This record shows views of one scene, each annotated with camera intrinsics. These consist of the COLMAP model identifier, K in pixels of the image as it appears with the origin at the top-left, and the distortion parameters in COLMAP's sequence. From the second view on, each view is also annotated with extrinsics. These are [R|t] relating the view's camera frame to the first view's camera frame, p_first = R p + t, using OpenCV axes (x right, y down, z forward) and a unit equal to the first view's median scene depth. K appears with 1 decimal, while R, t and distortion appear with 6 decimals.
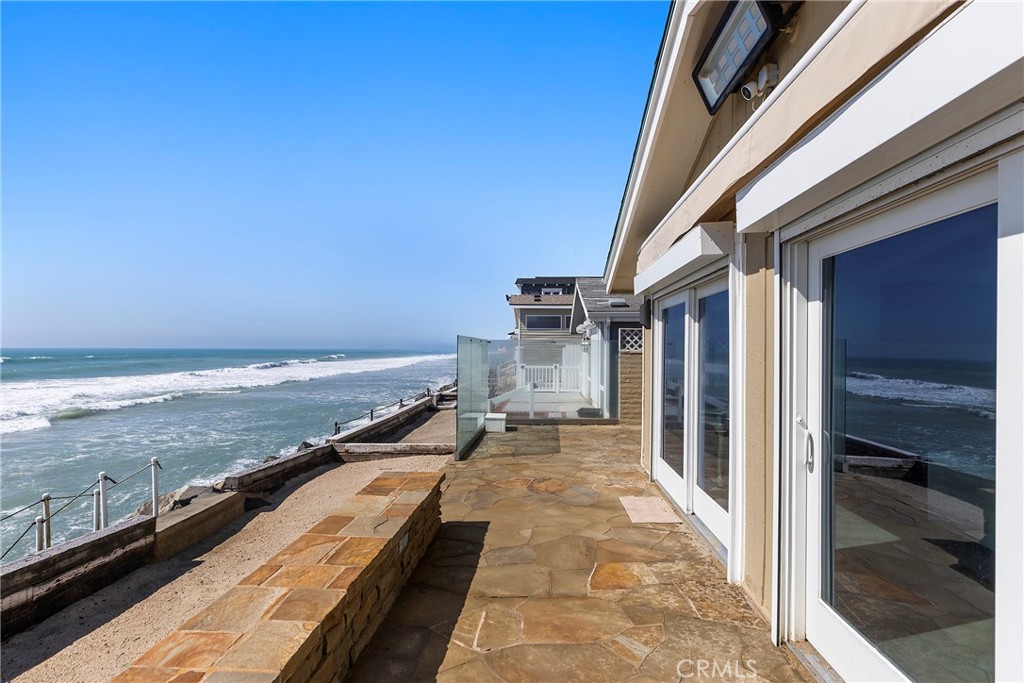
lens RADIAL K [[528.0, 0, 512.0], [0, 528.0, 341.5], [0, 0, 1]] dist [0.000333, 0.000112]
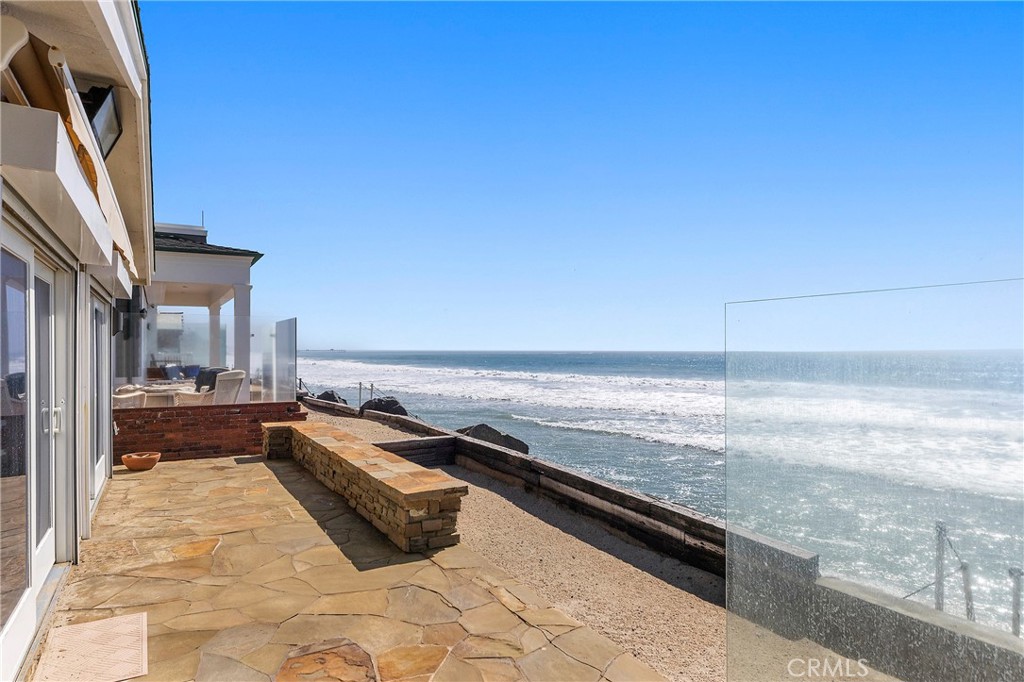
lens RADIAL K [[583.5, 0, 512.0], [0, 583.5, 341.0], [0, 0, 1]] dist [0.001279, 0.000224]
pose [[-0.823922, -0.015334, -0.566496, 0.302819], [0.004786, 0.999410, -0.034014, 0.034108], [0.566684, -0.030737, -0.823362, 2.098565]]
